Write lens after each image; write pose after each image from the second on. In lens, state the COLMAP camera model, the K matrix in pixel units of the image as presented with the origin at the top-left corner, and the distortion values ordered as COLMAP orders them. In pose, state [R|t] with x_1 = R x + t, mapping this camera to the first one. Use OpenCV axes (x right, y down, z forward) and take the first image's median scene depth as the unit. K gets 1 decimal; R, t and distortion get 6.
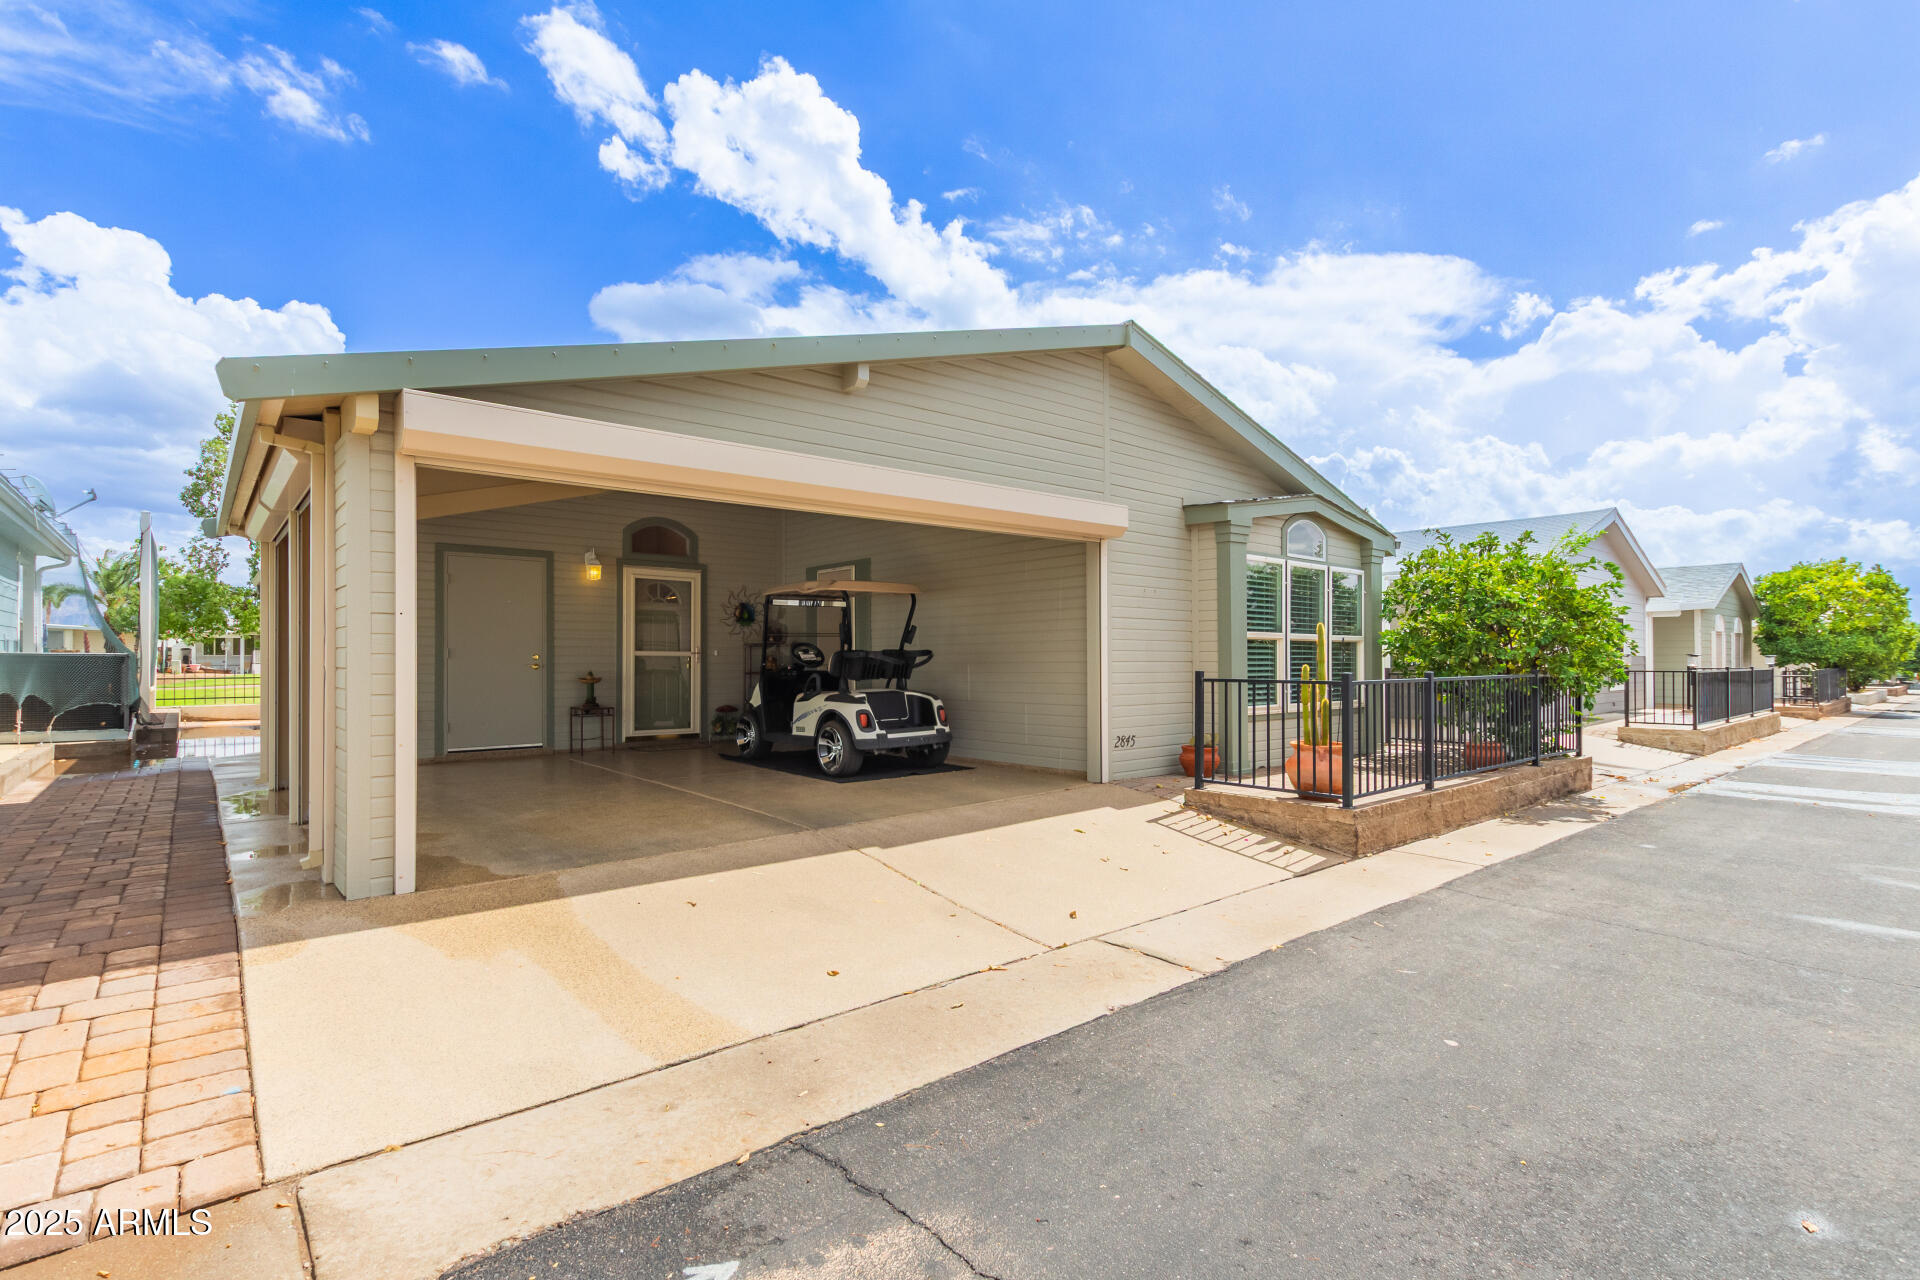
lens RADIAL K [[888.1, 0, 964.4], [0, 888.1, 643.1], [0, 0, 1]] dist [0.007811, -0.001585]
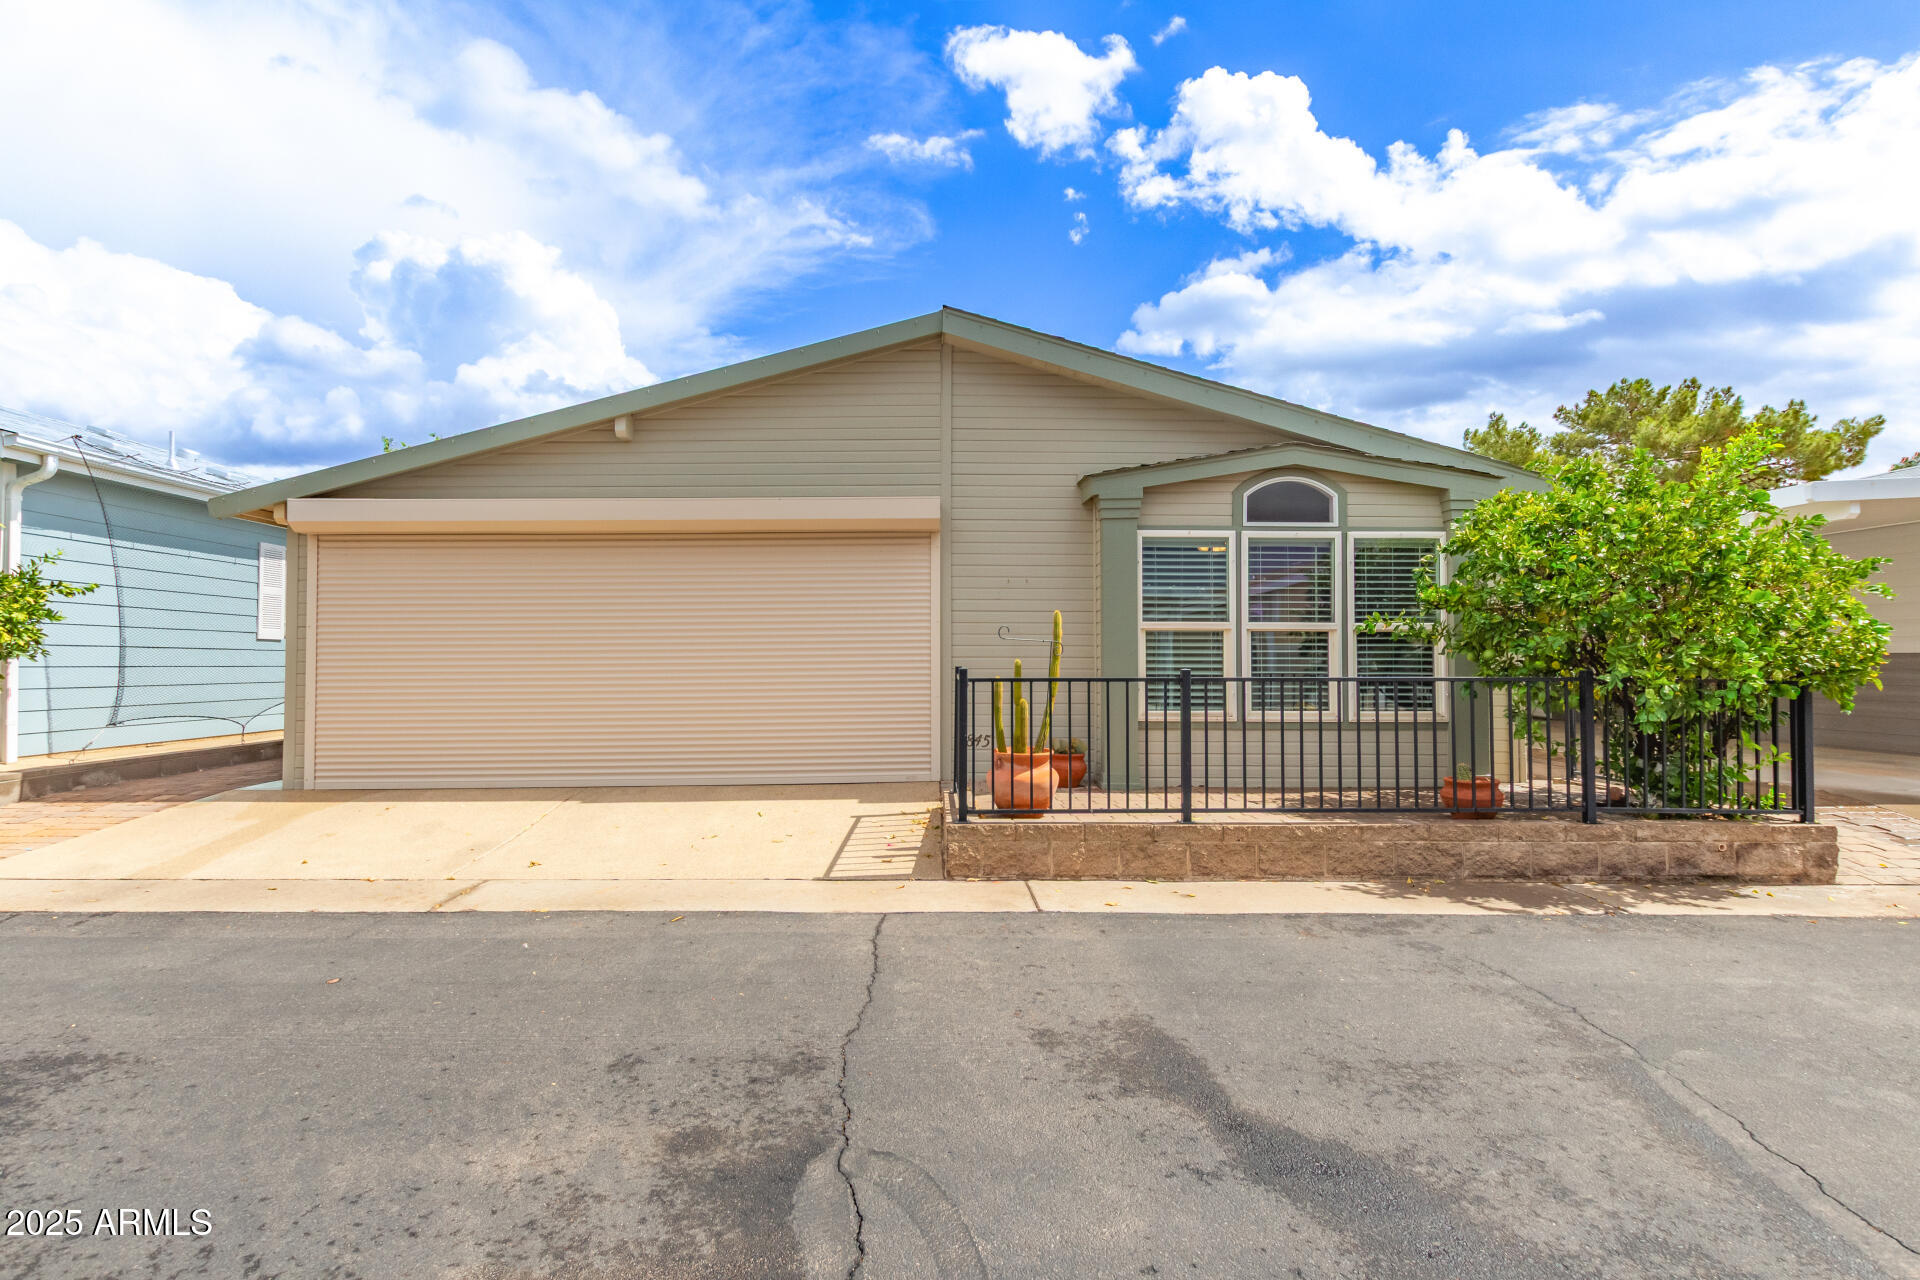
lens RADIAL K [[888.1, 0, 969.2], [0, 888.1, 646.3], [0, 0, 1]] dist [0.007811, -0.001585]
pose [[0.777082, -0.004459, -0.629384, 0.680820], [0.012312, 0.999891, 0.008117, 0.001543], [0.629279, -0.014056, 0.777052, 0.215959]]
